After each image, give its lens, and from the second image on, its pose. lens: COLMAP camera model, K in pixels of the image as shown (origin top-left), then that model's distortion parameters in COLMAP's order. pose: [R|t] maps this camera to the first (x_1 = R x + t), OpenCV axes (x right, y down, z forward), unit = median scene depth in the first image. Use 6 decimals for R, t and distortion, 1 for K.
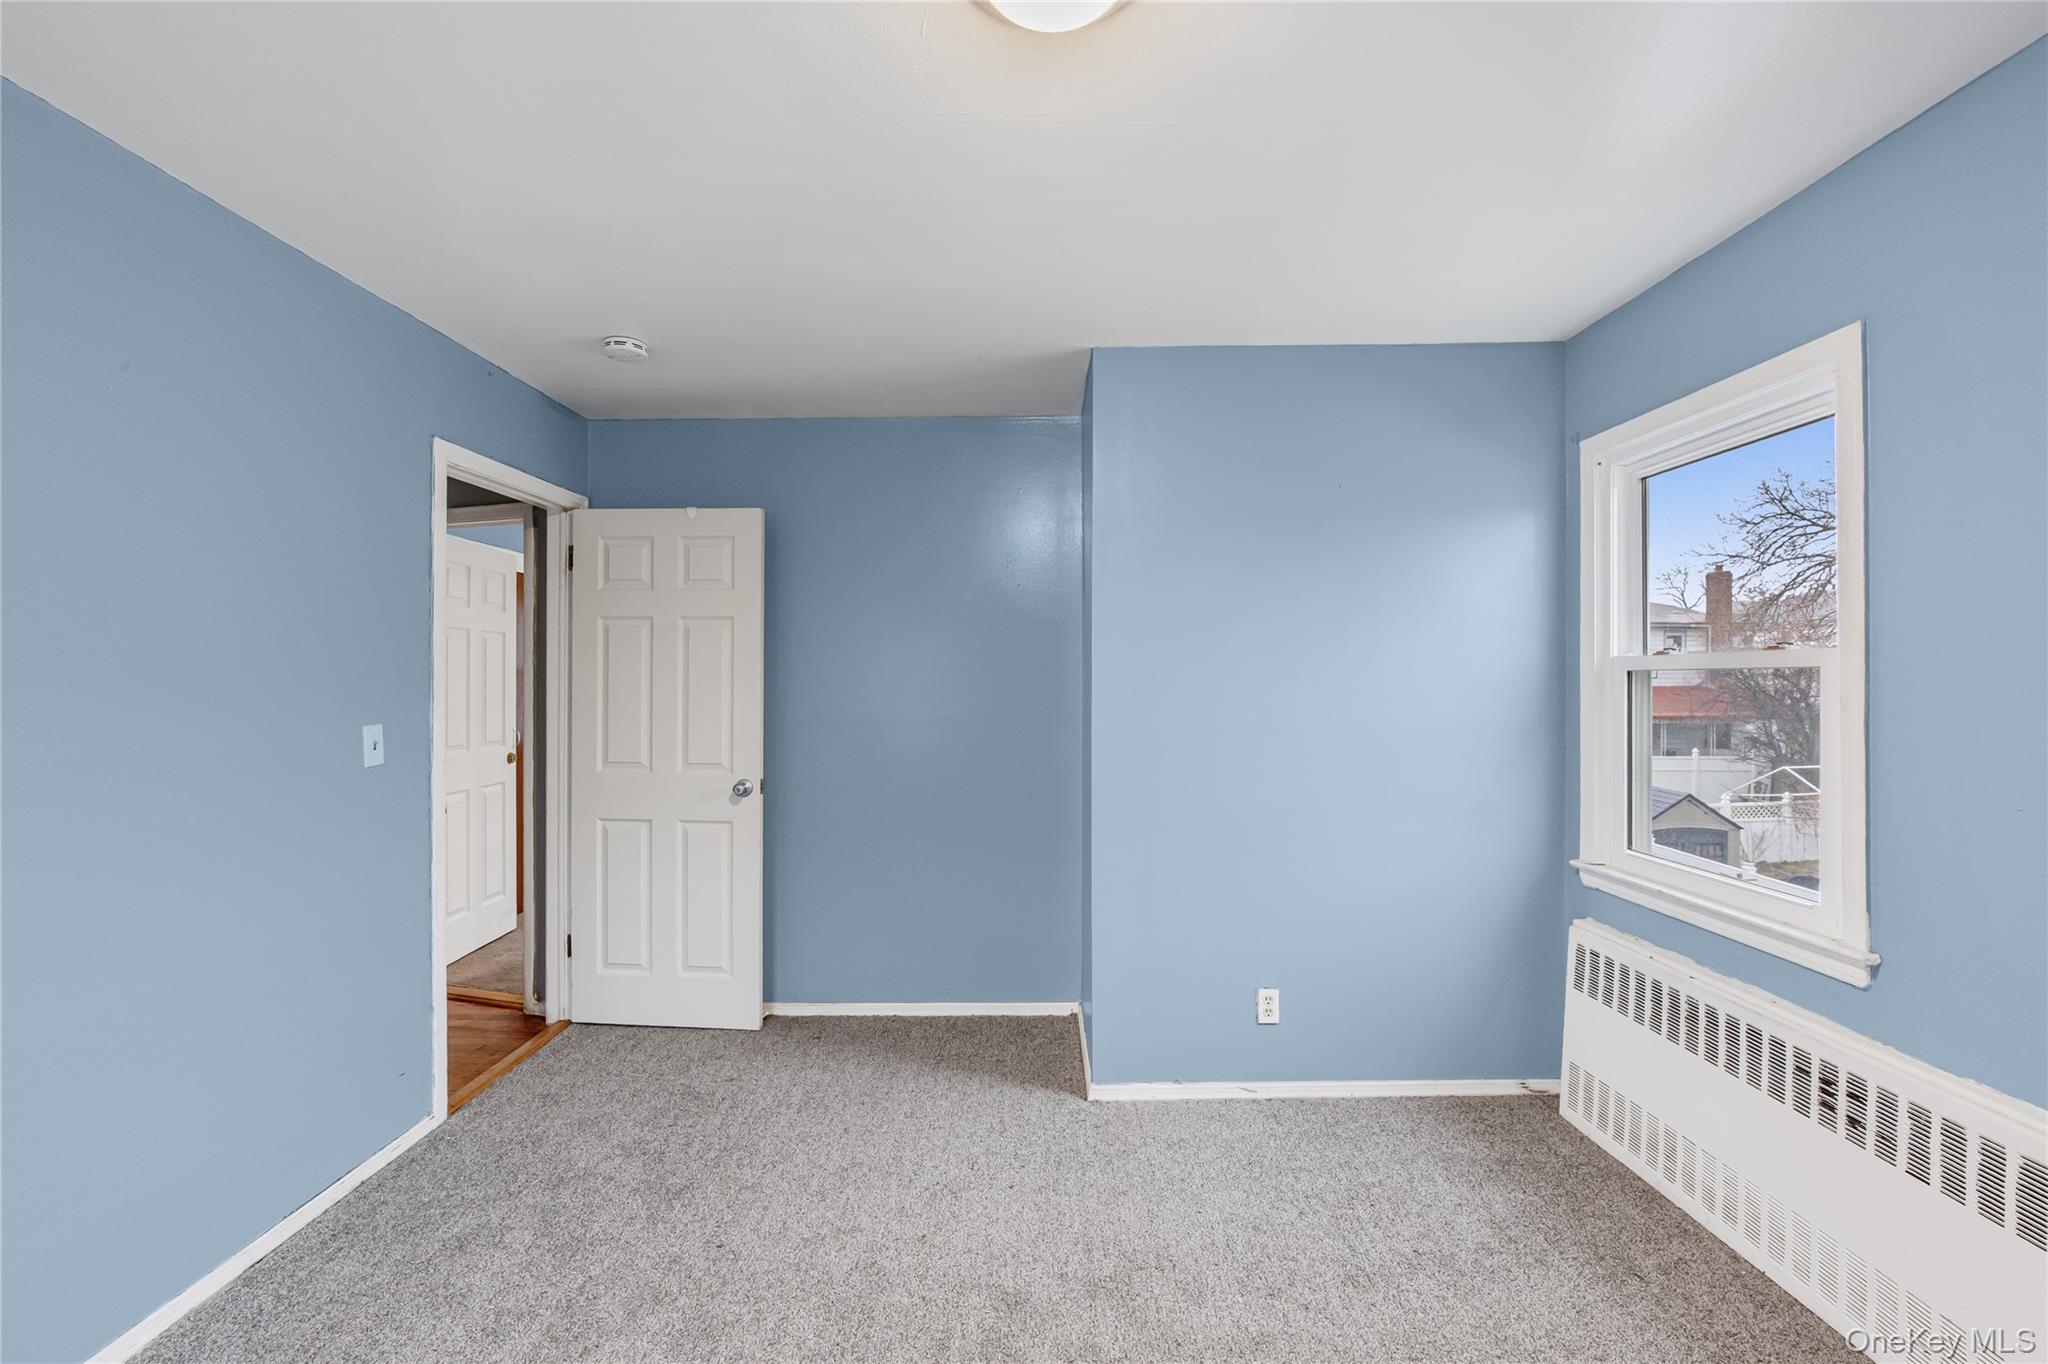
lens RADIAL K [[869.8, 0, 1069.5], [0, 869.8, 682.7], [0, 0, 1]] dist [-0.011314, 0.000097]
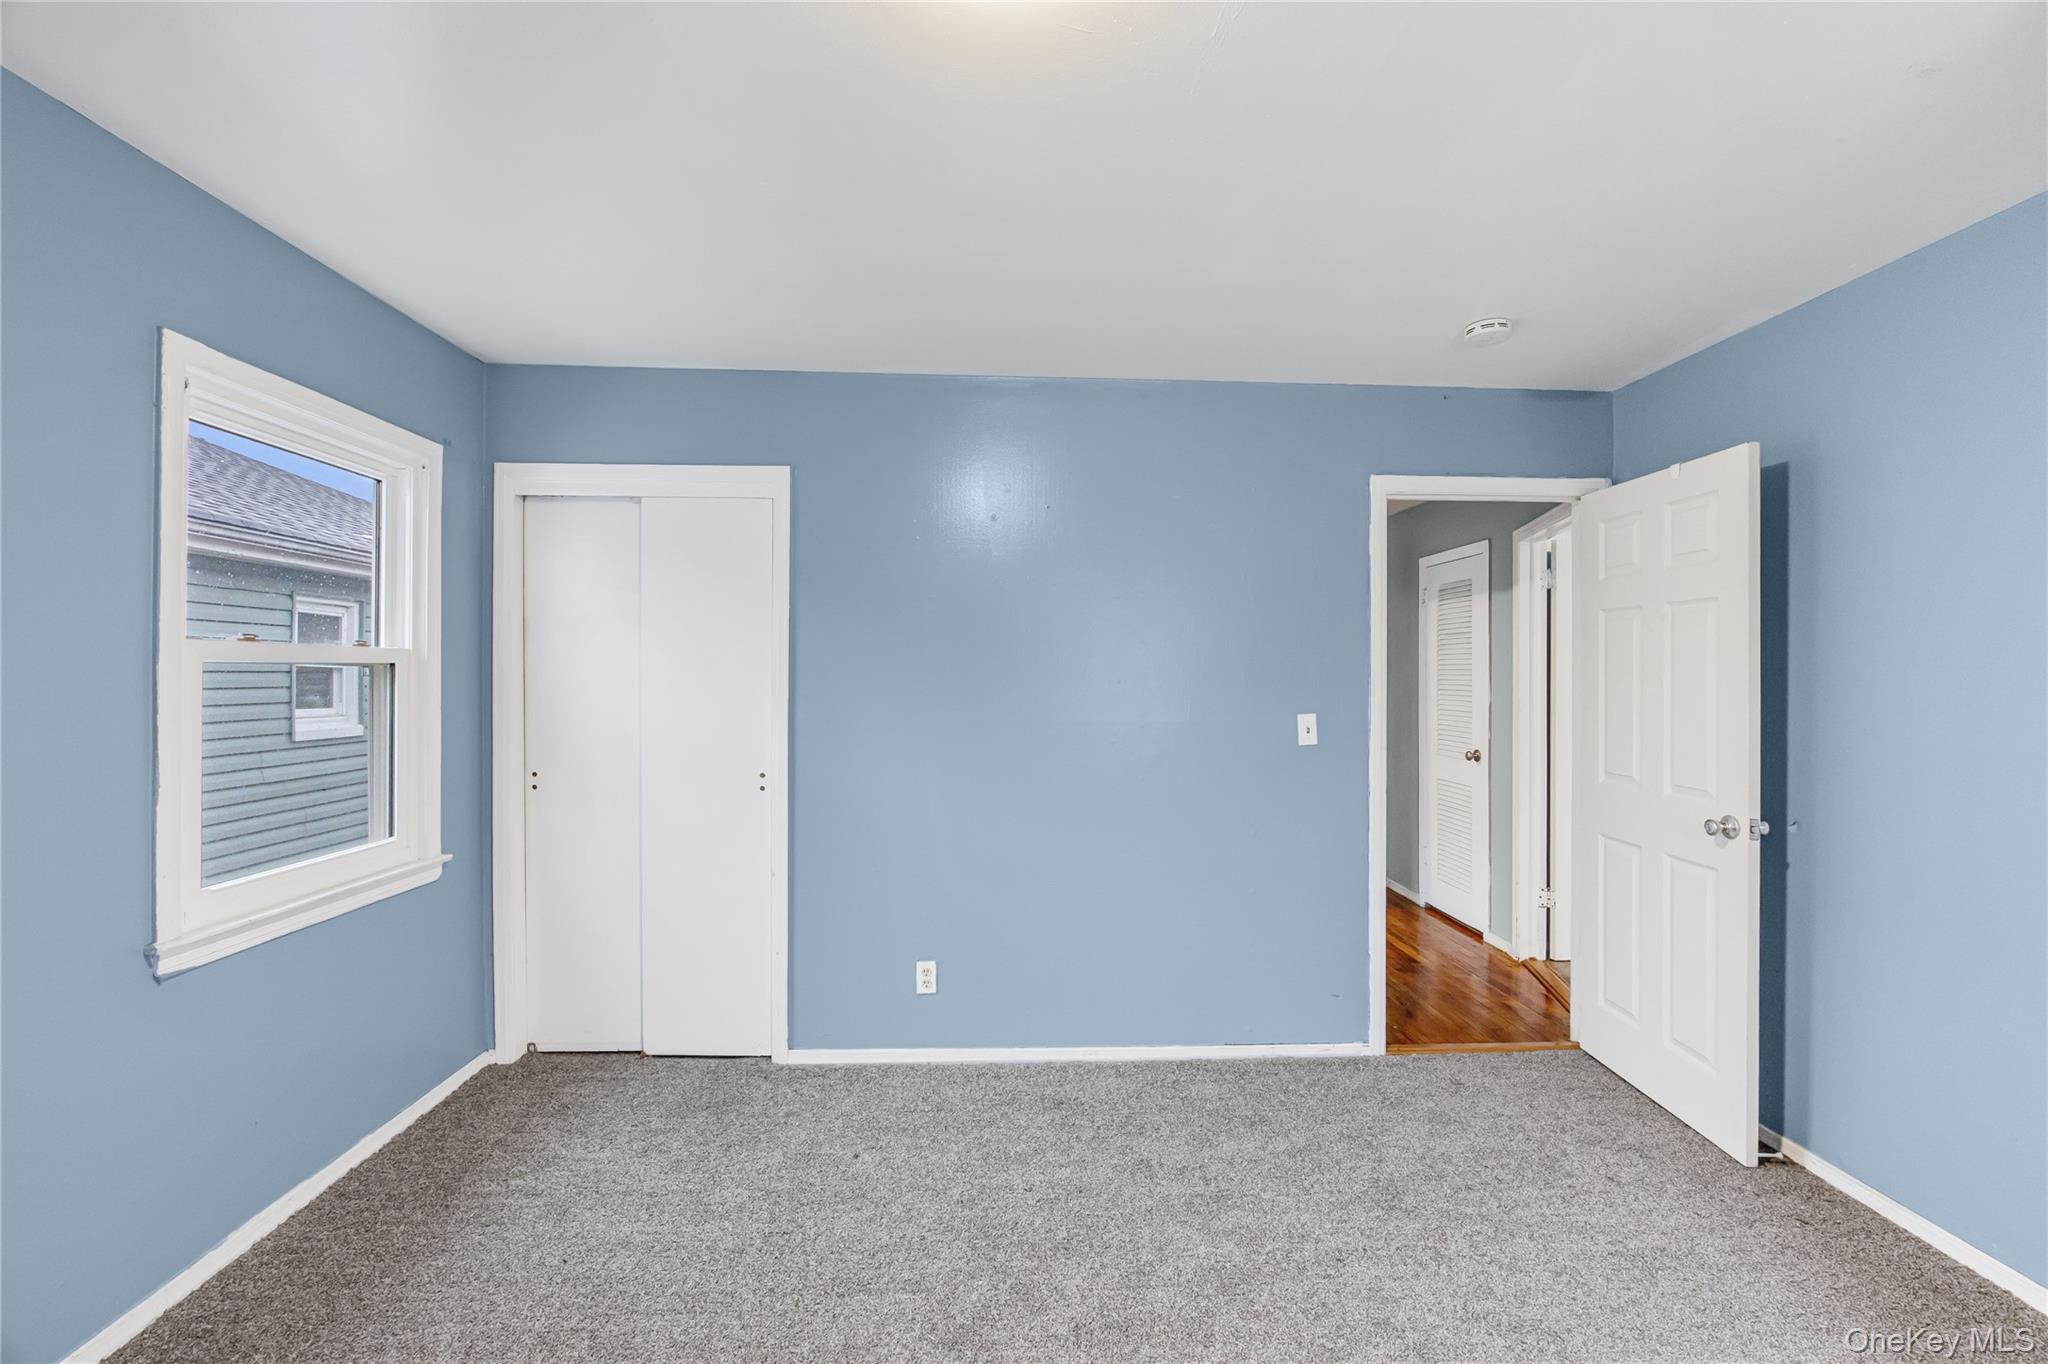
lens RADIAL K [[869.8, 0, 1024.0], [0, 869.8, 678.1], [0, 0, 1]] dist [-0.011314, 0.000097]
pose [[0.014984, -0.000544, -0.999888, 0.439040], [-0.005780, 0.999983, -0.000630, -0.001453], [0.999871, 0.005789, 0.014981, 0.486802]]
